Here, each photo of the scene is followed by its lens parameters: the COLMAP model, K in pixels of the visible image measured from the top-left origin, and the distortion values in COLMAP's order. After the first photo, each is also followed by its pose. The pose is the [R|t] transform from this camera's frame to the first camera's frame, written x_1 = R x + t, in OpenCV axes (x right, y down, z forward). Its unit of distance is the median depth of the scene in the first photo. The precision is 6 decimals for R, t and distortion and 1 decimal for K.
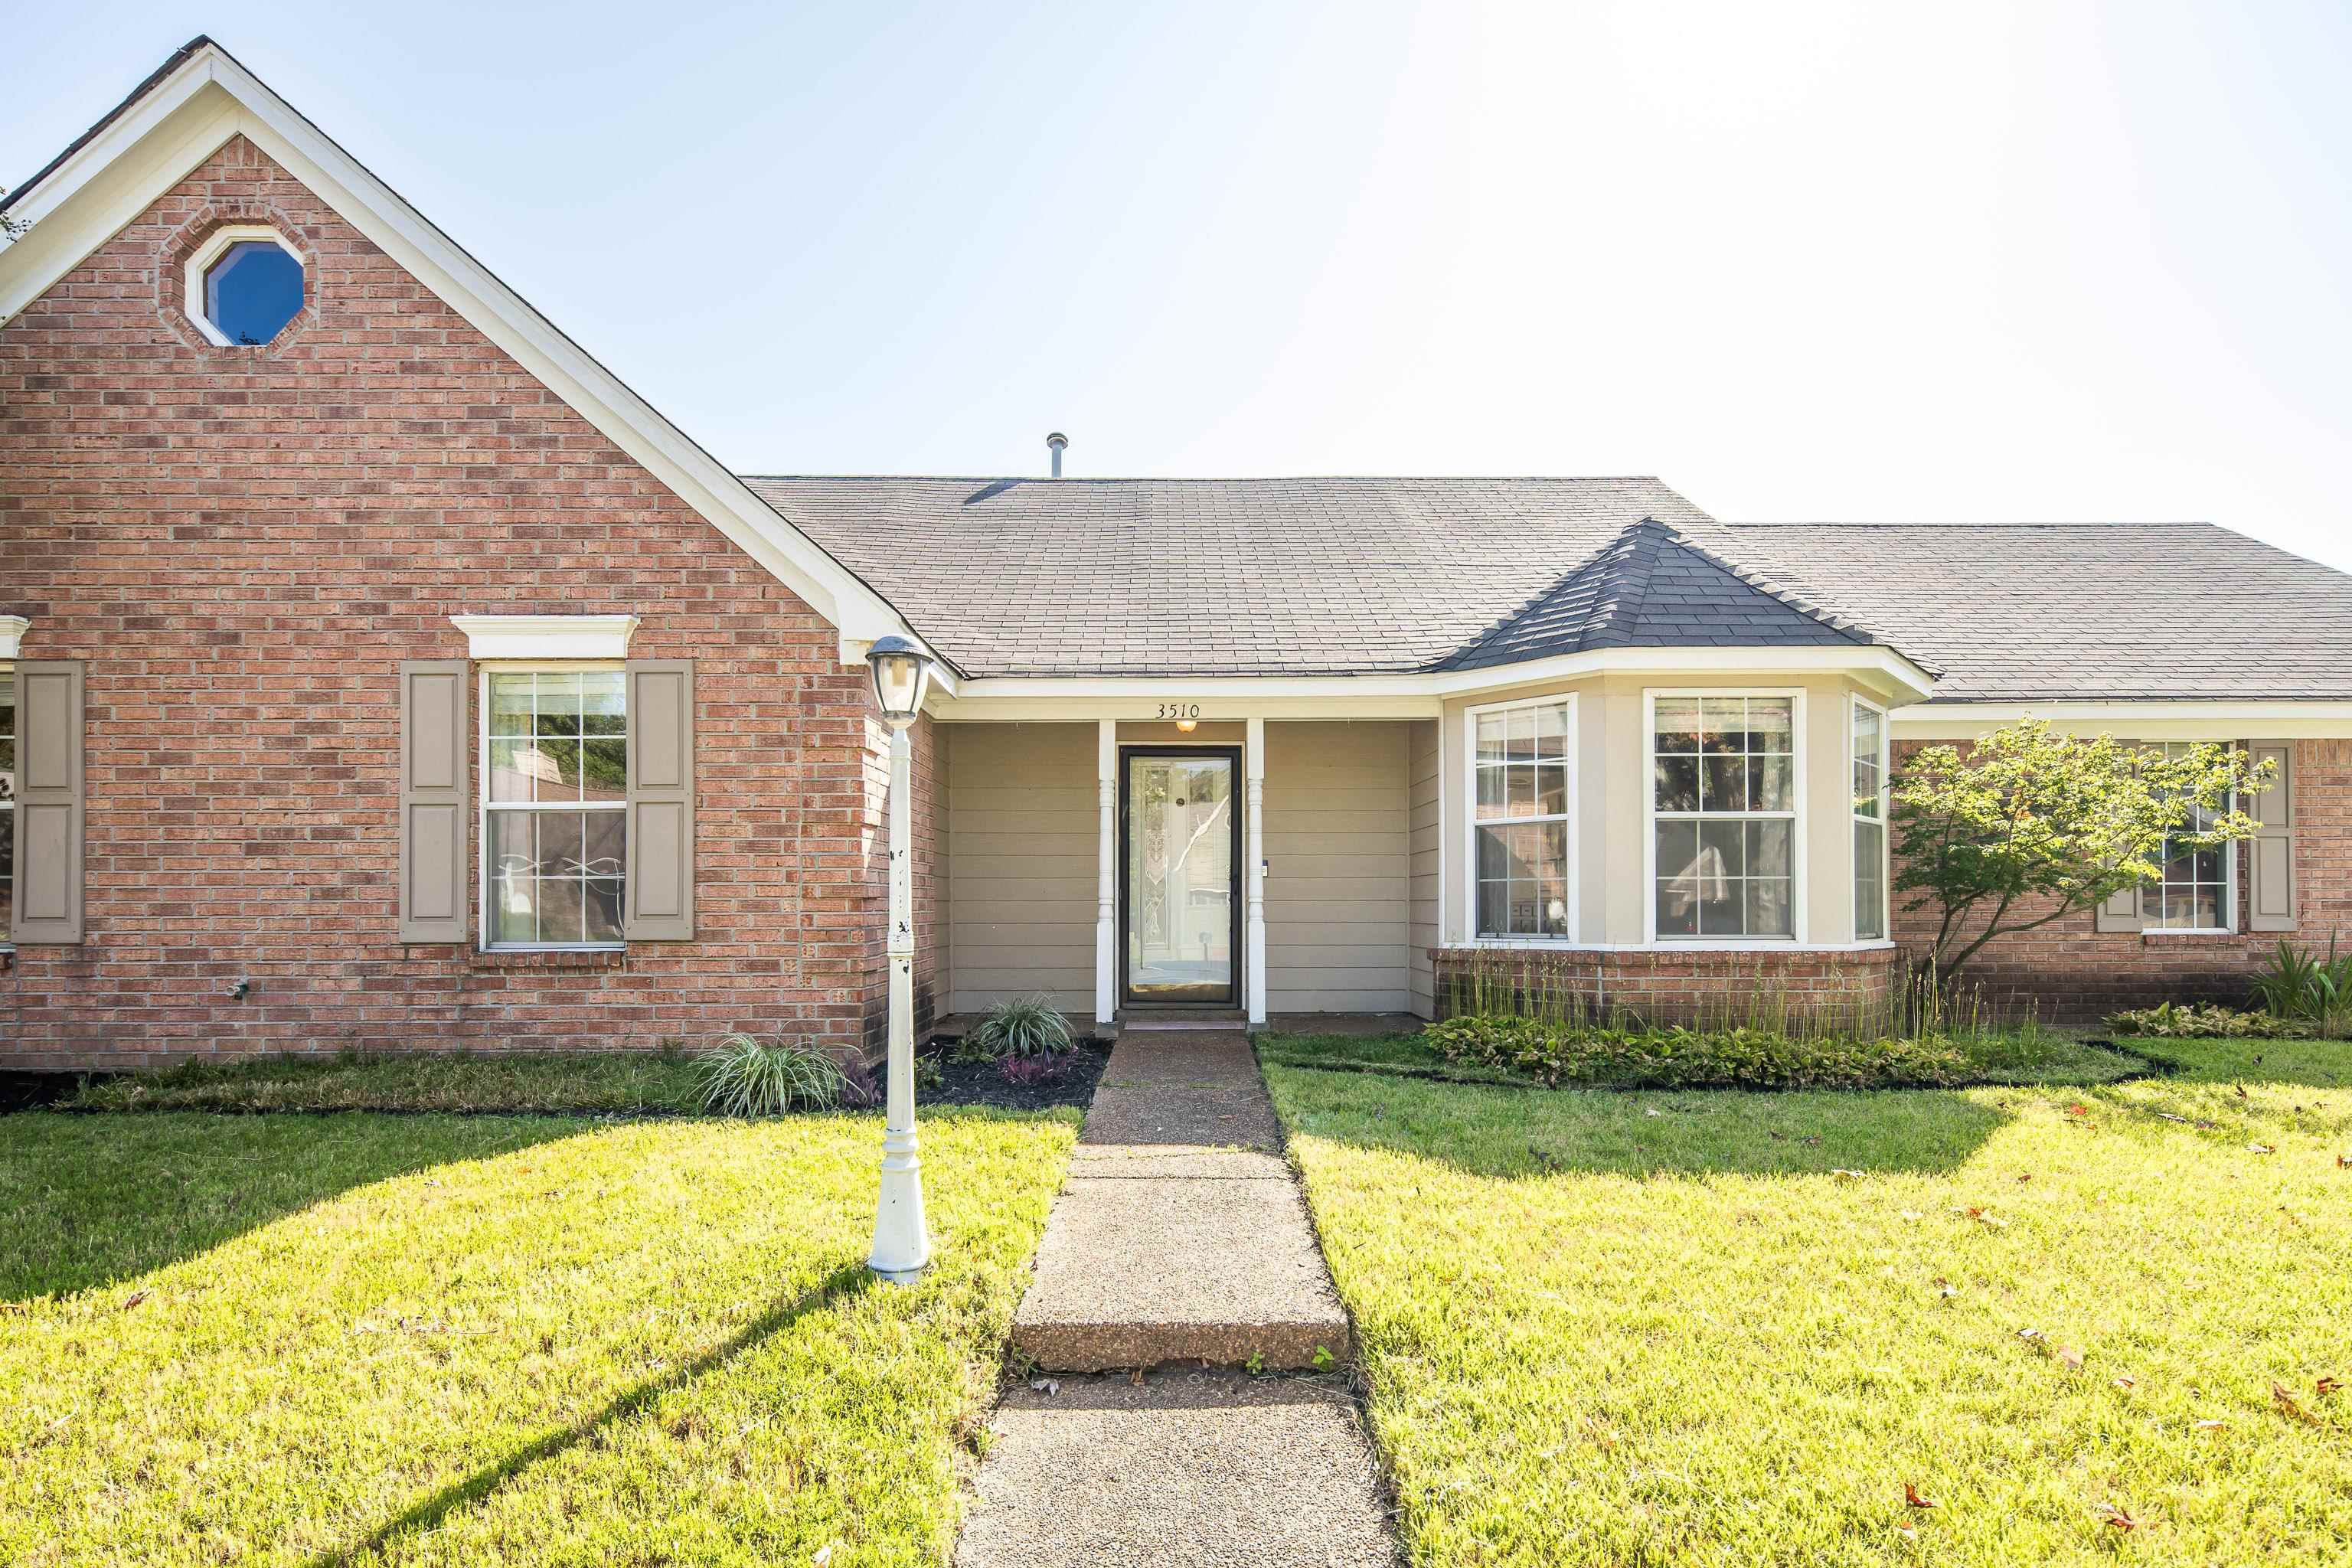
lens RADIAL K [[1205.9, 0, 1176.8], [0, 1205.9, 859.6], [0, 0, 1]] dist [-0.000202, -0.002185]
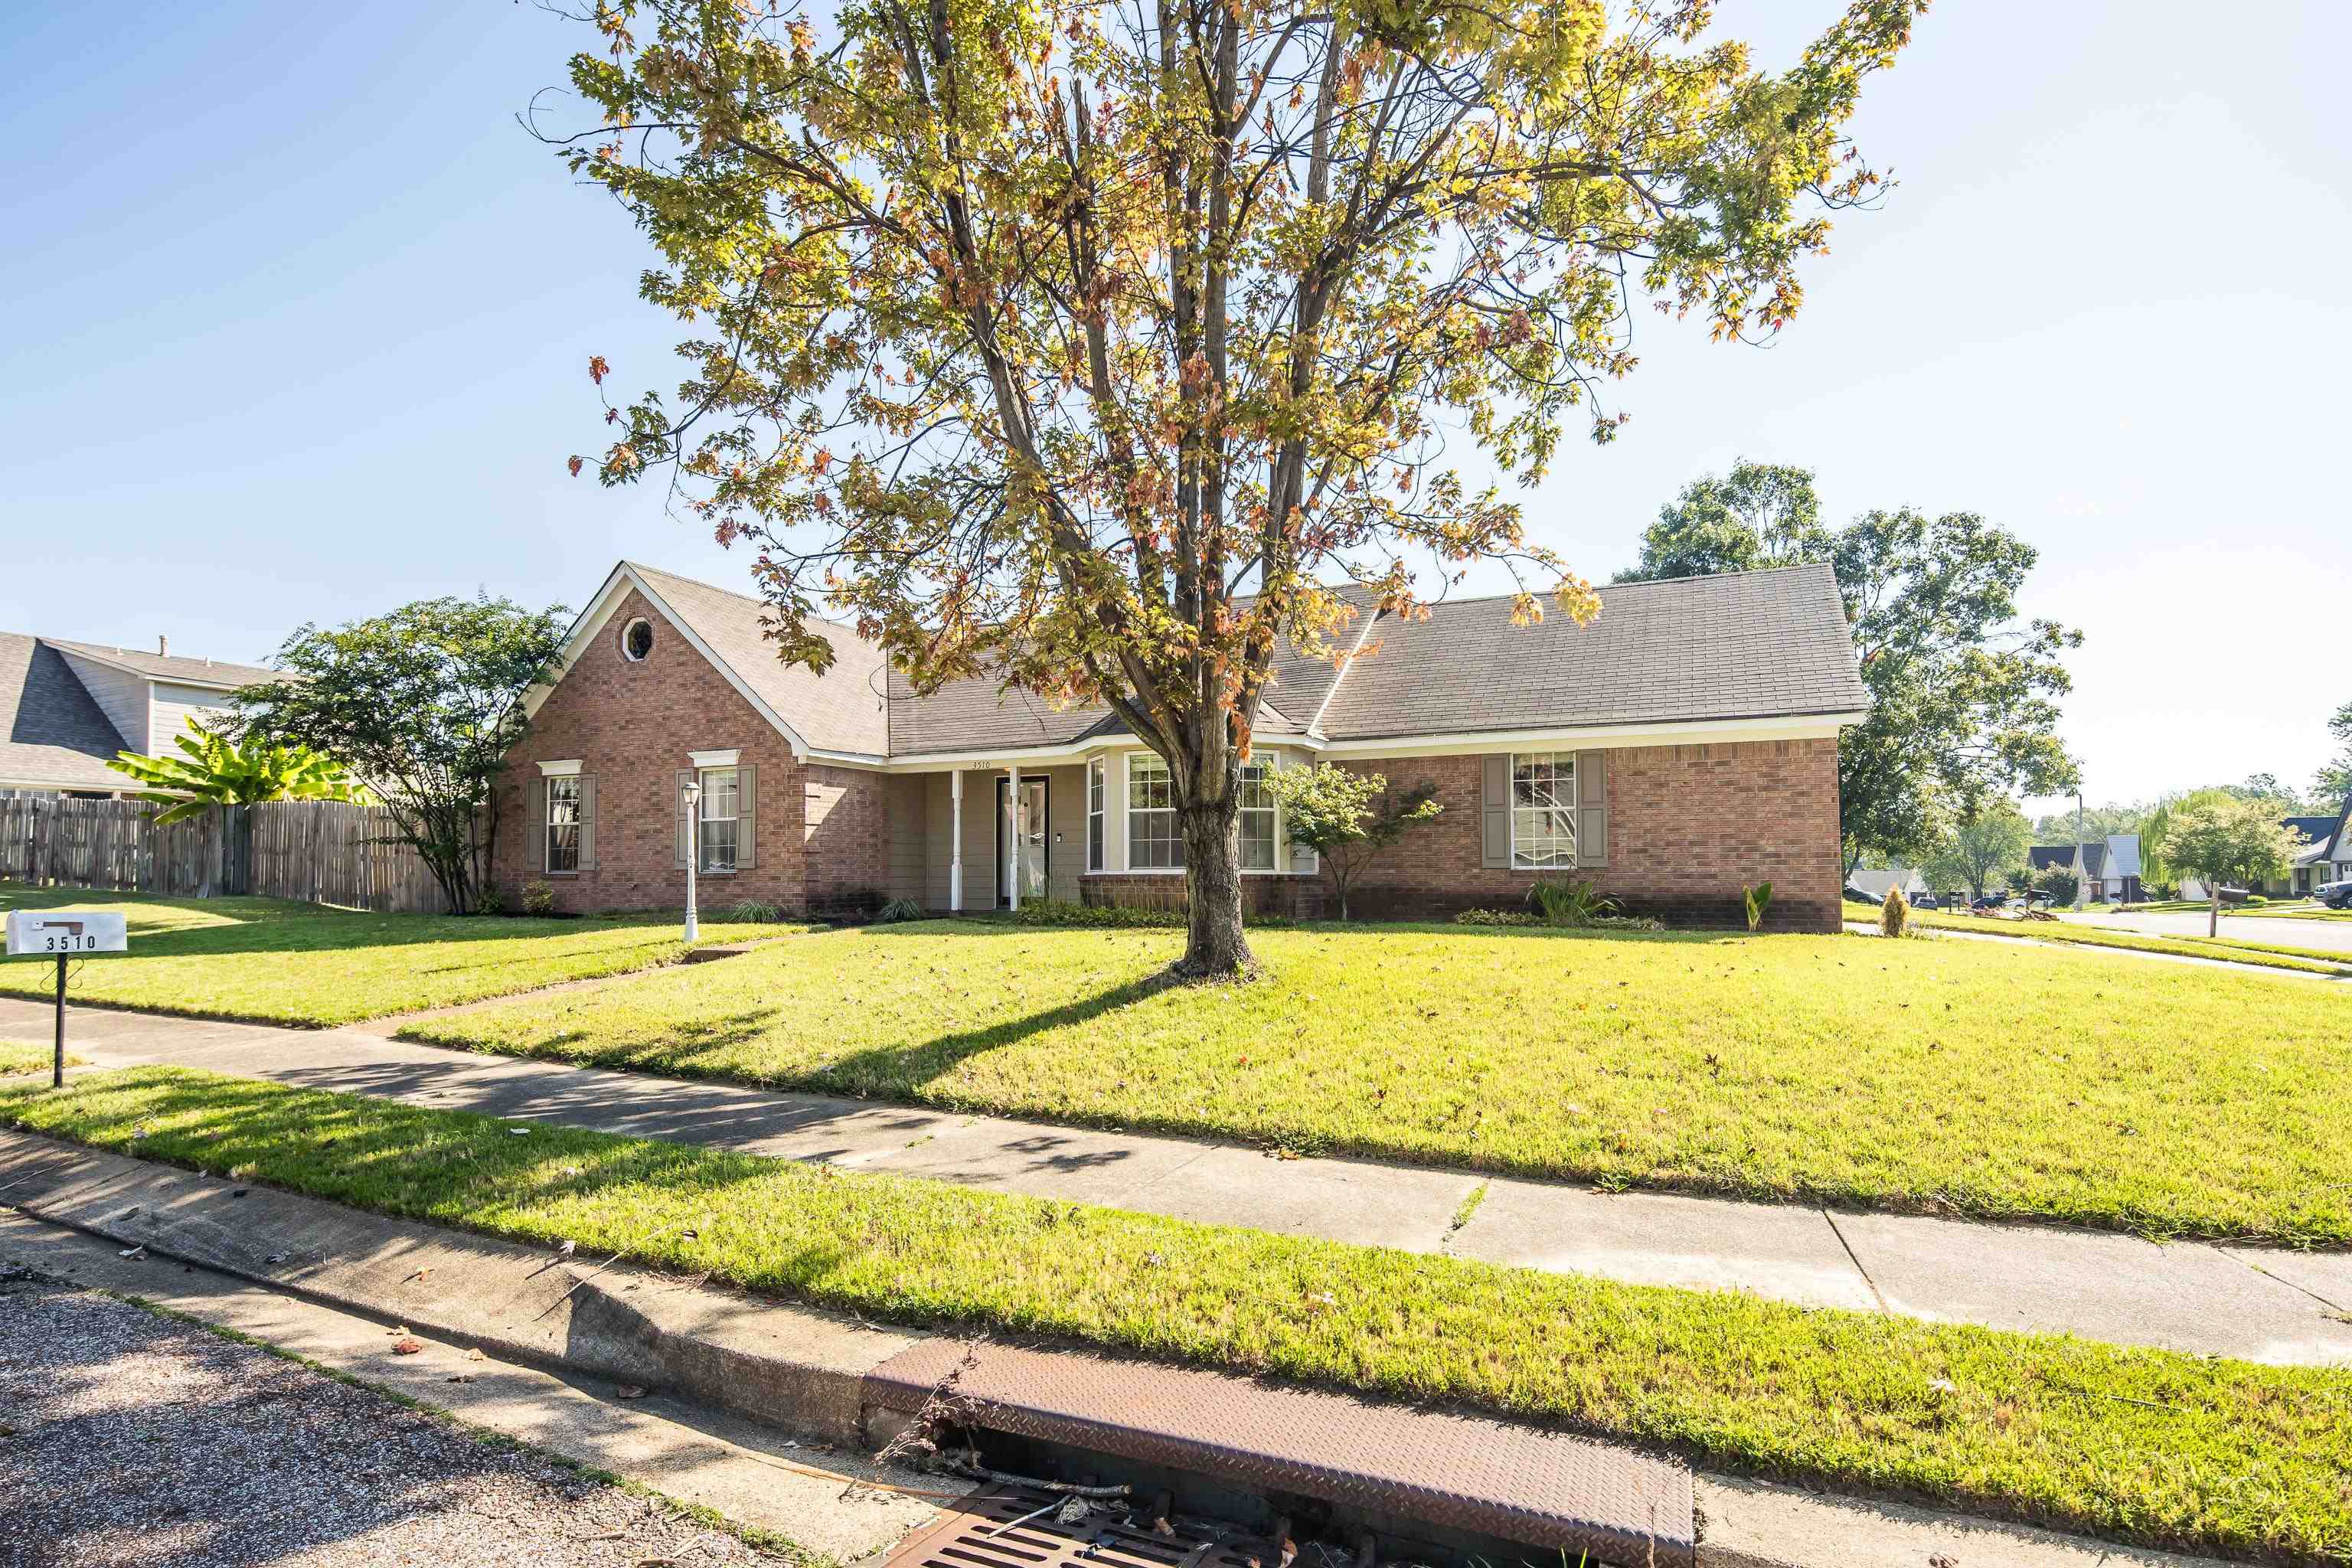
lens RADIAL K [[1173.5, 0, 1176.0], [0, 1173.5, 784.0], [0, 0, 1]] dist [0.001447, -0.000076]
pose [[0.907743, -0.033011, -0.418226, 1.552211], [0.018235, 0.999062, -0.039278, -0.001466], [0.419130, 0.028028, 0.907493, -0.990953]]
